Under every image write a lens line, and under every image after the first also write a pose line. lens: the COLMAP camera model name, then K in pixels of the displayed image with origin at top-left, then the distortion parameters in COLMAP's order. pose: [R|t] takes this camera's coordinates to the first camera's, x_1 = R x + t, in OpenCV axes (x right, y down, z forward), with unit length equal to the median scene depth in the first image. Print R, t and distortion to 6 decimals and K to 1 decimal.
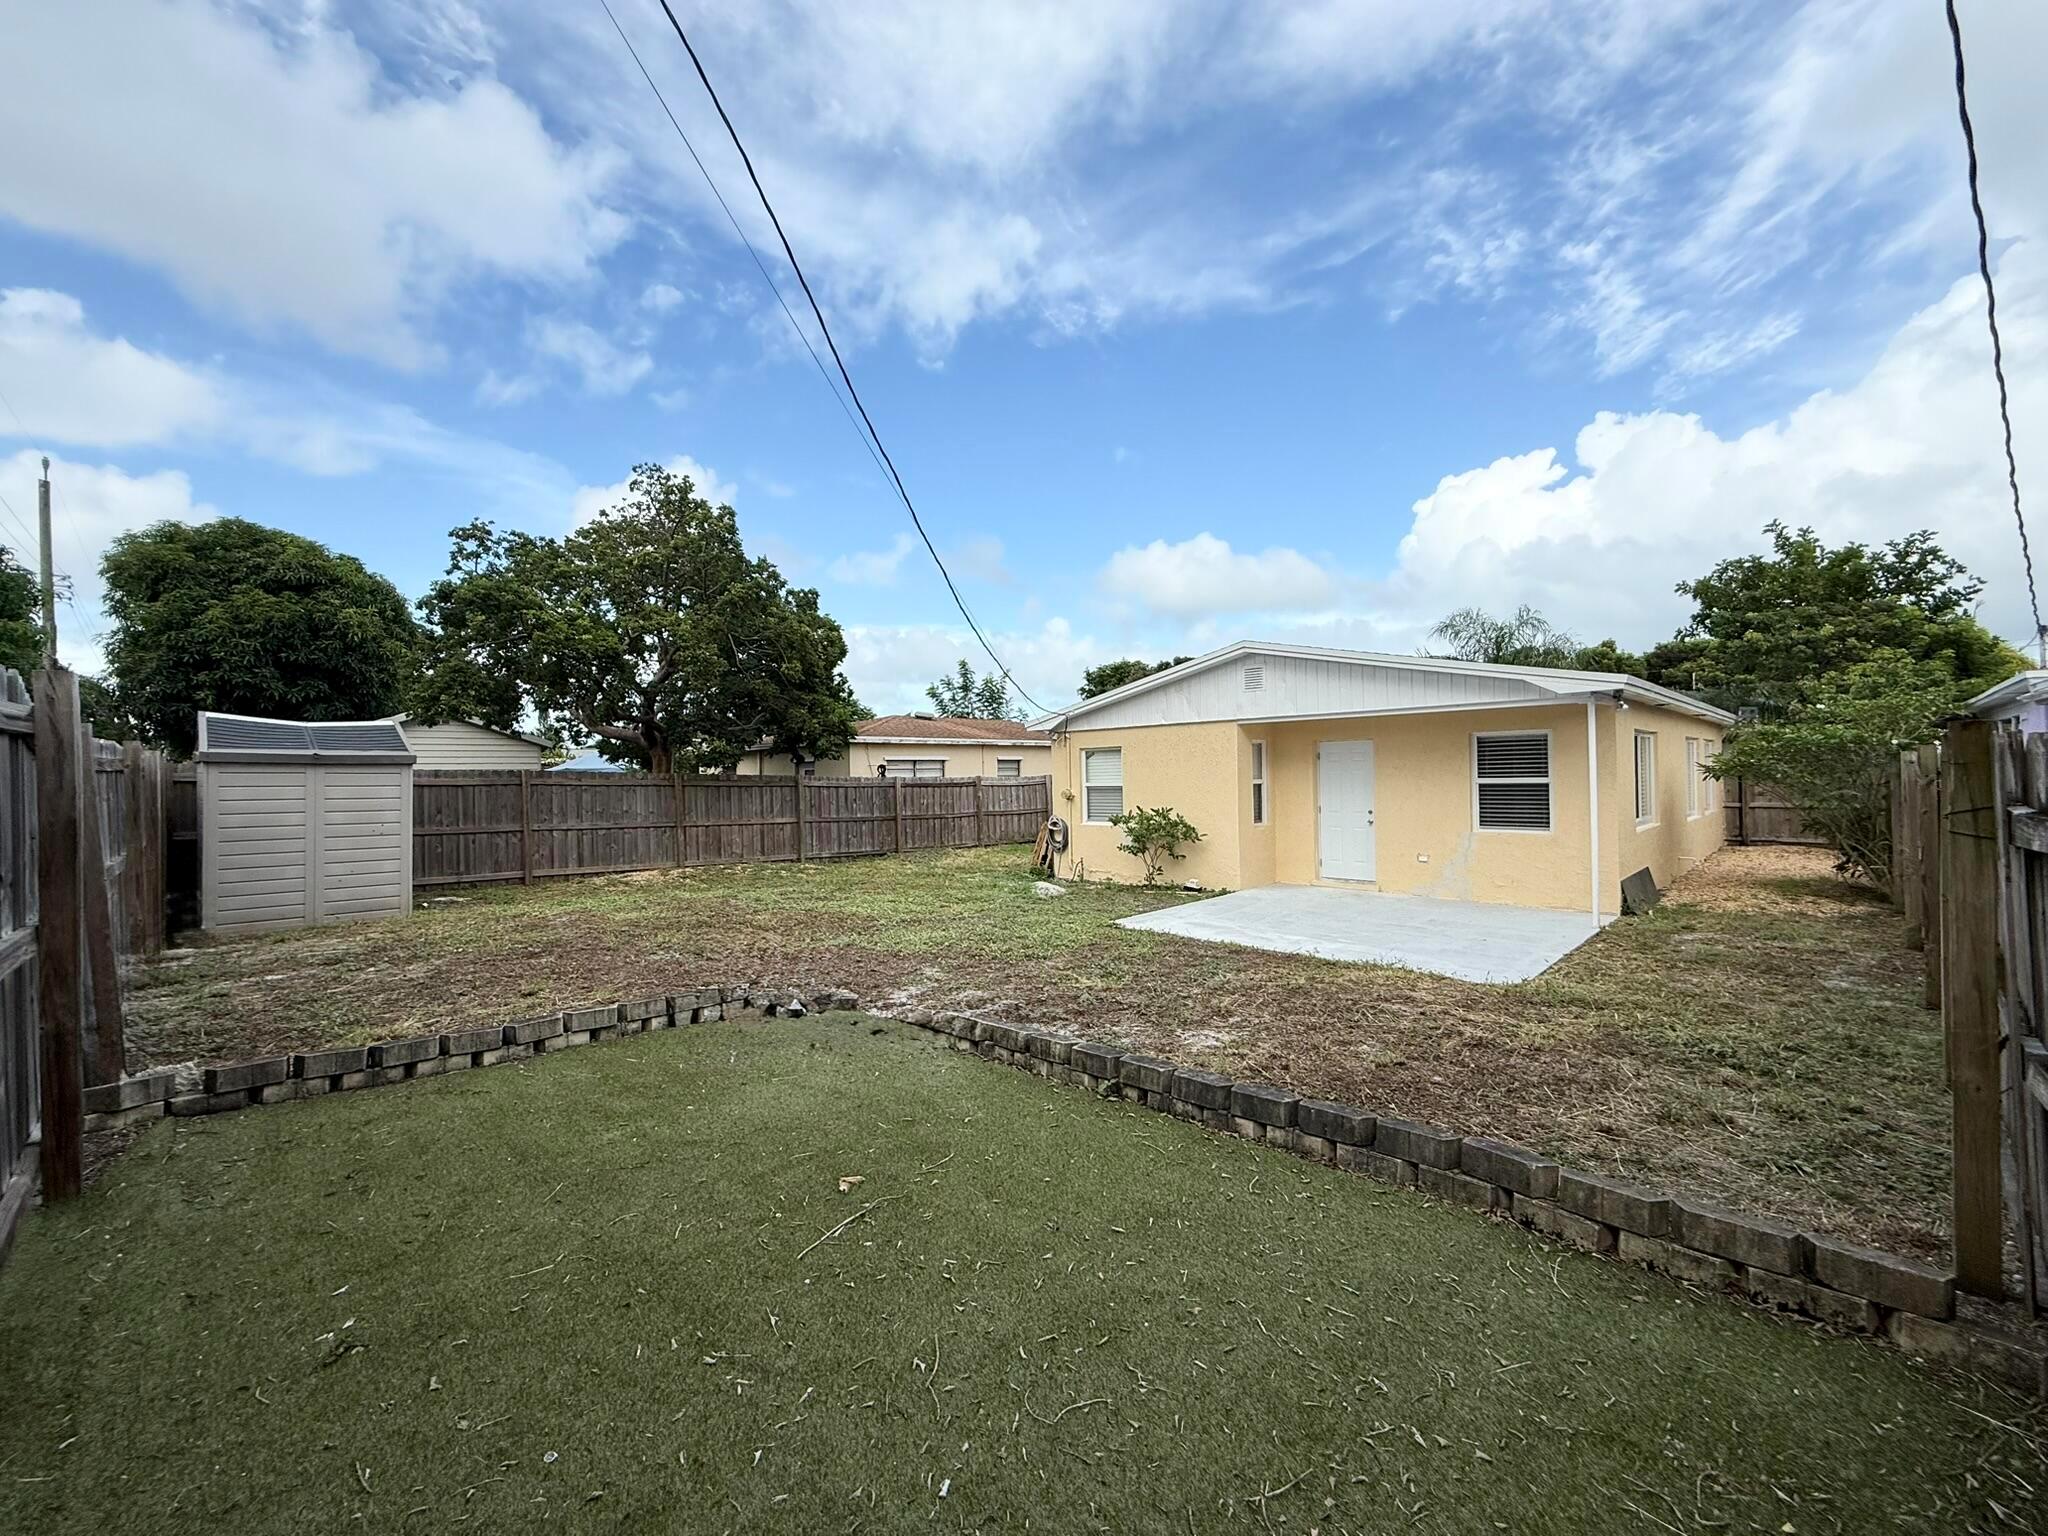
lens RADIAL K [[816.2, 0, 1019.6], [0, 816.2, 769.9], [0, 0, 1]] dist [-0.000489, 0.000399]
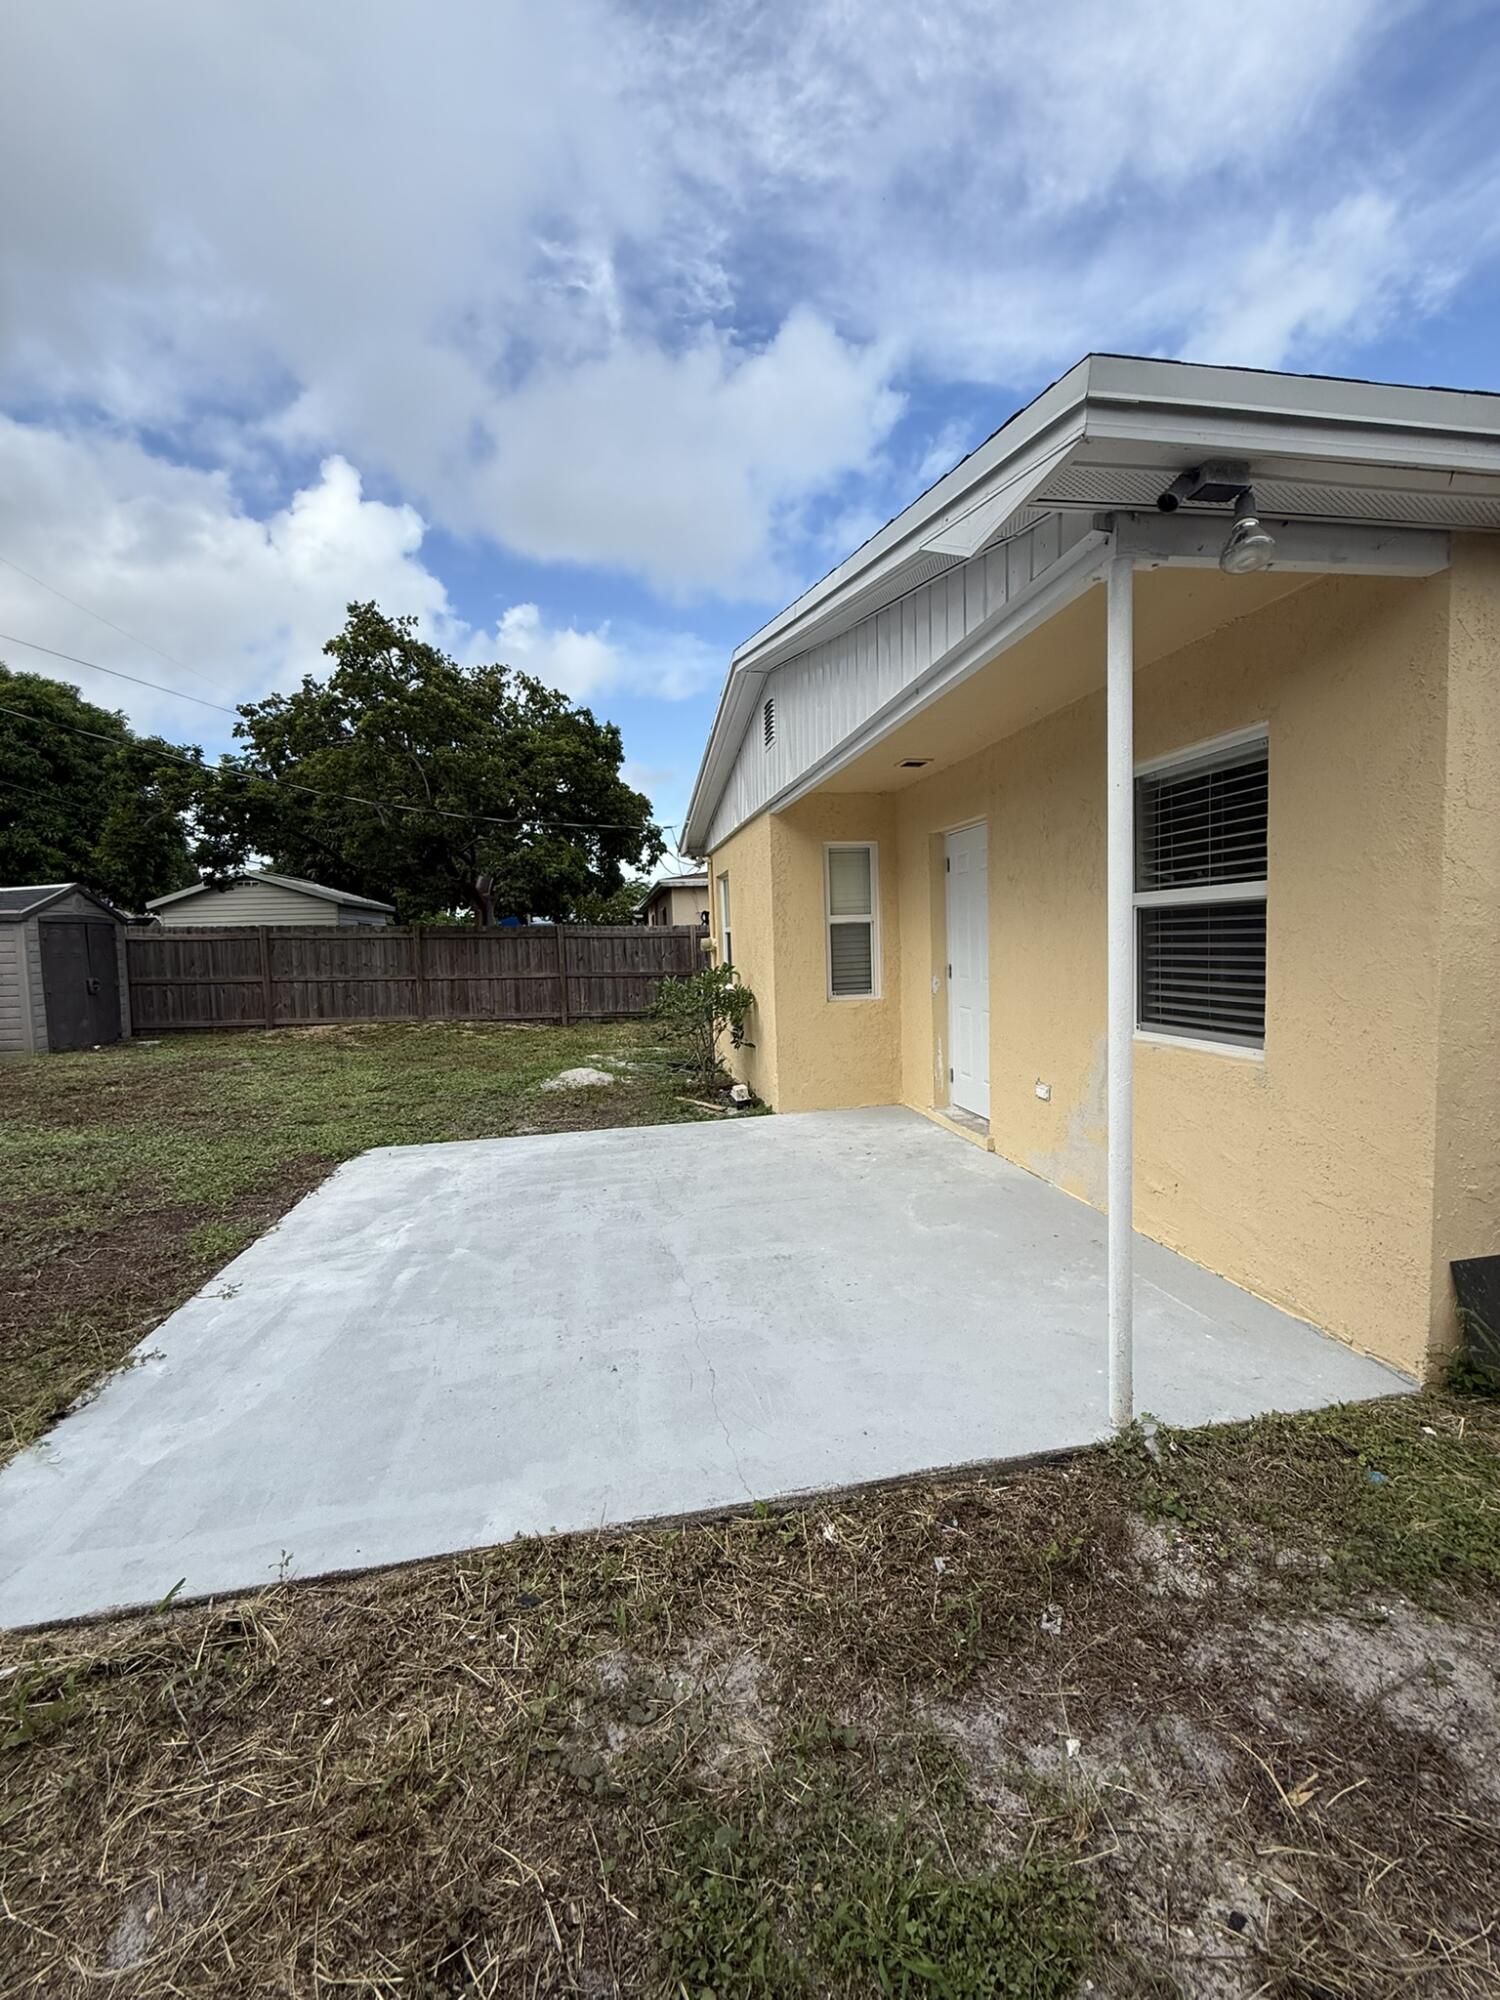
lens RADIAL K [[797.0, 0, 746.1], [0, 797.0, 1001.6], [0, 0, 1]] dist [-0.000489, 0.000399]
pose [[0.834308, 0.033511, -0.550280, 0.473871], [0.021286, 0.995448, 0.092894, 0.016200], [0.550888, -0.089215, 0.829797, 0.459783]]
